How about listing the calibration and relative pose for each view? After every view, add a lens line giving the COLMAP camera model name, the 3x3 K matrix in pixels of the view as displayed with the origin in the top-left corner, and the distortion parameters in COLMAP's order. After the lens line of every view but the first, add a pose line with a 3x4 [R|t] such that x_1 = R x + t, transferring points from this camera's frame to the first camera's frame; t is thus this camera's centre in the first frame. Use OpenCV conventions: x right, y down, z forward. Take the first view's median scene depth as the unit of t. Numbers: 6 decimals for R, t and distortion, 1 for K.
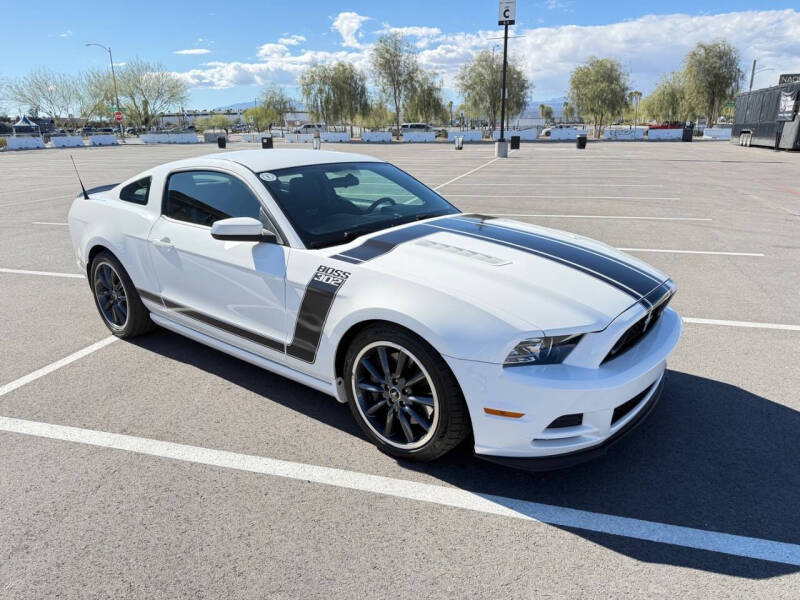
lens RADIAL K [[563.1, 0, 395.0], [0, 563.1, 295.8], [0, 0, 1]] dist [0.043450, -0.059057]
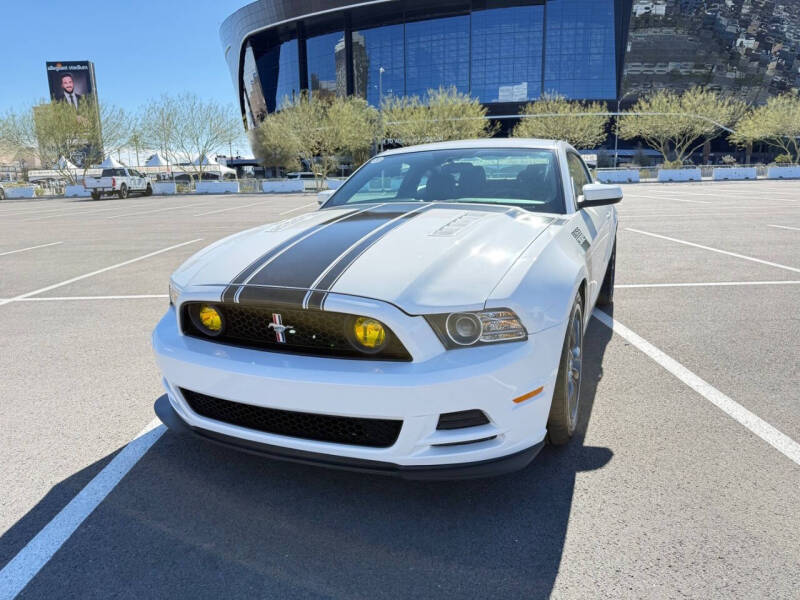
lens RADIAL K [[562.0, 0, 400.9], [0, 562.0, 298.2], [0, 0, 1]] dist [0.052280, -0.074531]
pose [[0.283884, 0.206877, -0.936275, 0.114588], [-0.251844, 0.958253, 0.135372, -0.012831], [0.925194, 0.197365, 0.324134, 0.088364]]
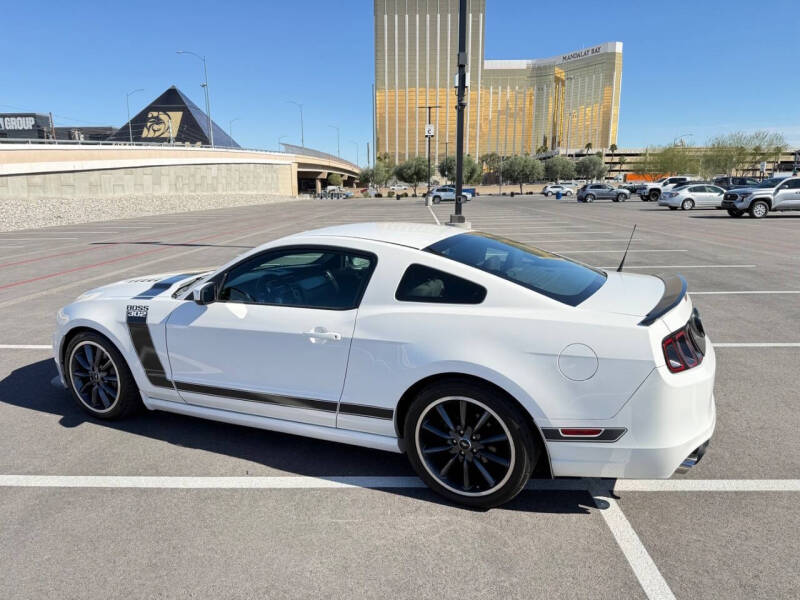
lens RADIAL K [[553.5, 0, 395.2], [0, 553.5, 300.5], [0, 0, 1]] dist [0.106707, -0.165231]
pose [[-0.967850, 0.073569, -0.240528, -0.000914], [-0.047488, 0.885626, 0.461964, -0.086744], [0.247004, 0.458534, -0.853660, 0.279675]]
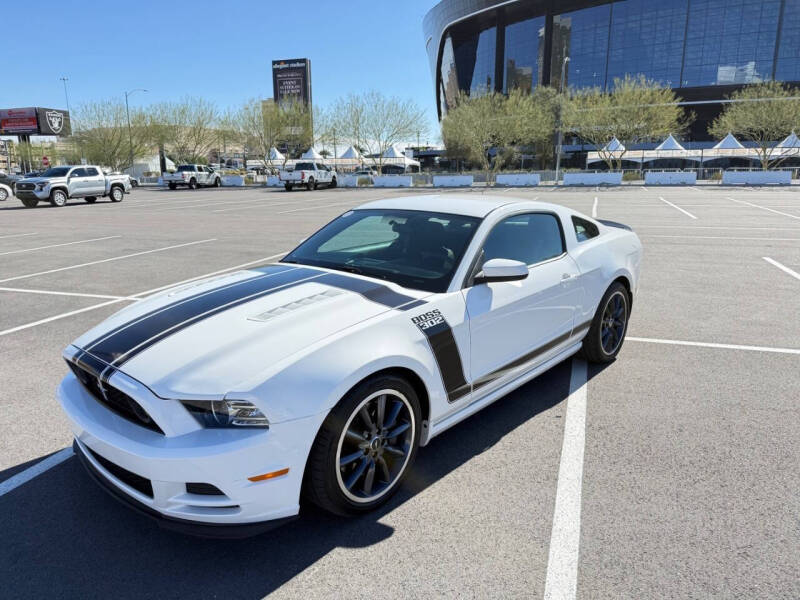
lens RADIAL K [[559.6, 0, 400.0], [0, 559.6, 302.1], [0, 0, 1]] dist [0.078063, -0.114988]
pose [[-0.038778, 0.241489, -0.969628, 0.128612], [-0.273040, 0.930870, 0.242756, -0.044971], [0.961221, 0.274160, 0.029839, 0.138472]]
